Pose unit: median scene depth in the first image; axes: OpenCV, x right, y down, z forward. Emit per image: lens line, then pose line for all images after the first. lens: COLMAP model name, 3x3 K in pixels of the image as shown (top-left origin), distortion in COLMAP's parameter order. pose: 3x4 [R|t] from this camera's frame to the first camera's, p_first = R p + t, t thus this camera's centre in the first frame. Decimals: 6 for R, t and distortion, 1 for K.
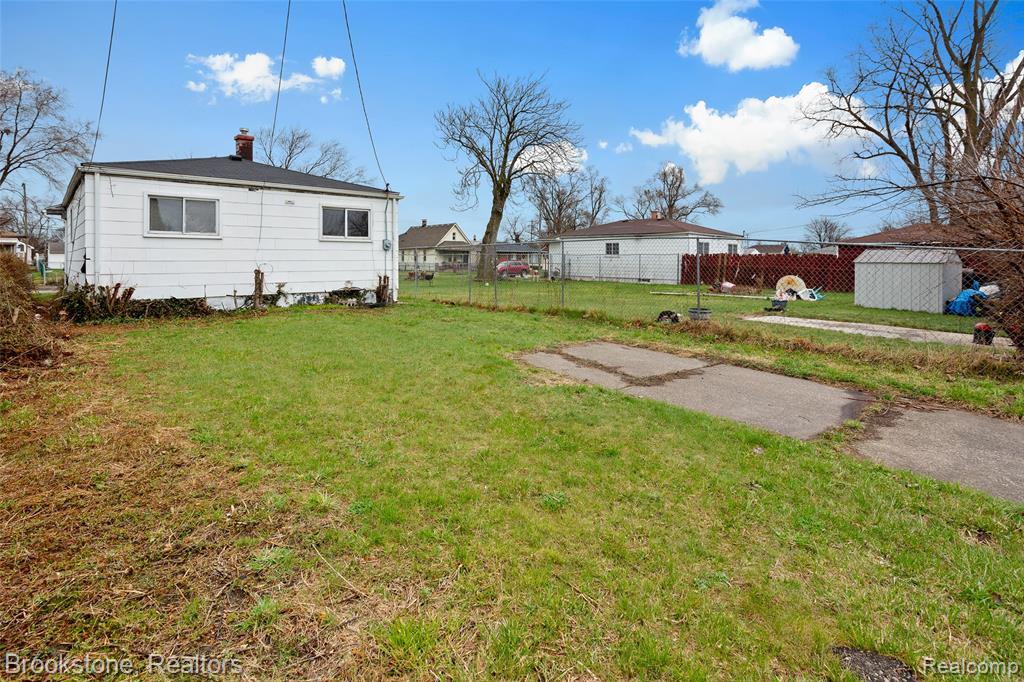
lens RADIAL K [[525.5, 0, 490.7], [0, 525.5, 269.6], [0, 0, 1]] dist [-0.007053, 0.017302]
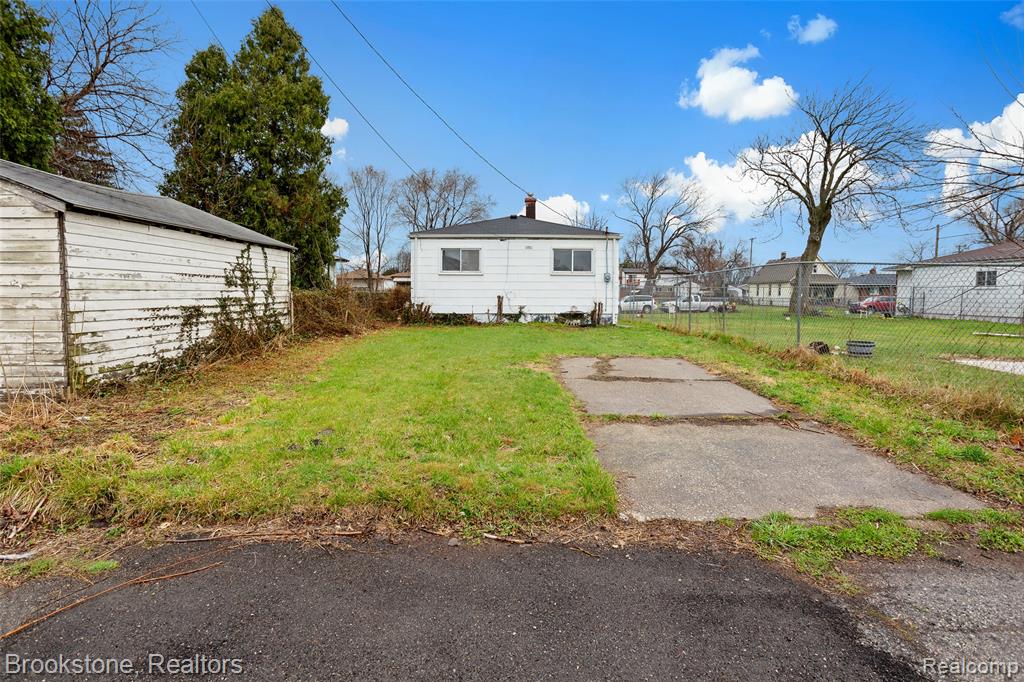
lens RADIAL K [[525.5, 0, 513.7], [0, 525.5, 307.1], [0, 0, 1]] dist [-0.007053, 0.017302]
pose [[0.761018, 0.017826, -0.648486, 0.466707], [-0.017456, 0.999823, 0.006998, 0.018789], [0.648496, 0.005995, 0.761194, -0.069256]]
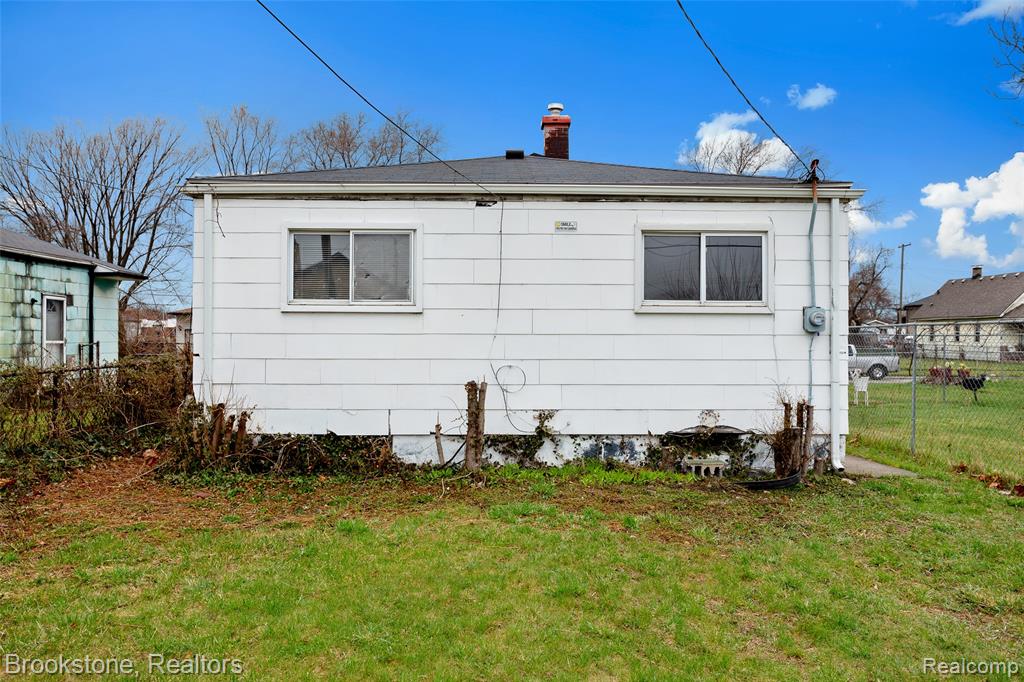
lens RADIAL K [[745.0, 0, 513.5], [0, 745.0, 322.4], [0, 0, 1]] dist [-0.002710, -0.000004]
pose [[0.769601, -0.006767, -0.638489, -0.020155], [-0.016142, 0.999418, -0.030048, -0.027606], [0.638321, 0.033432, 0.769044, 0.481293]]
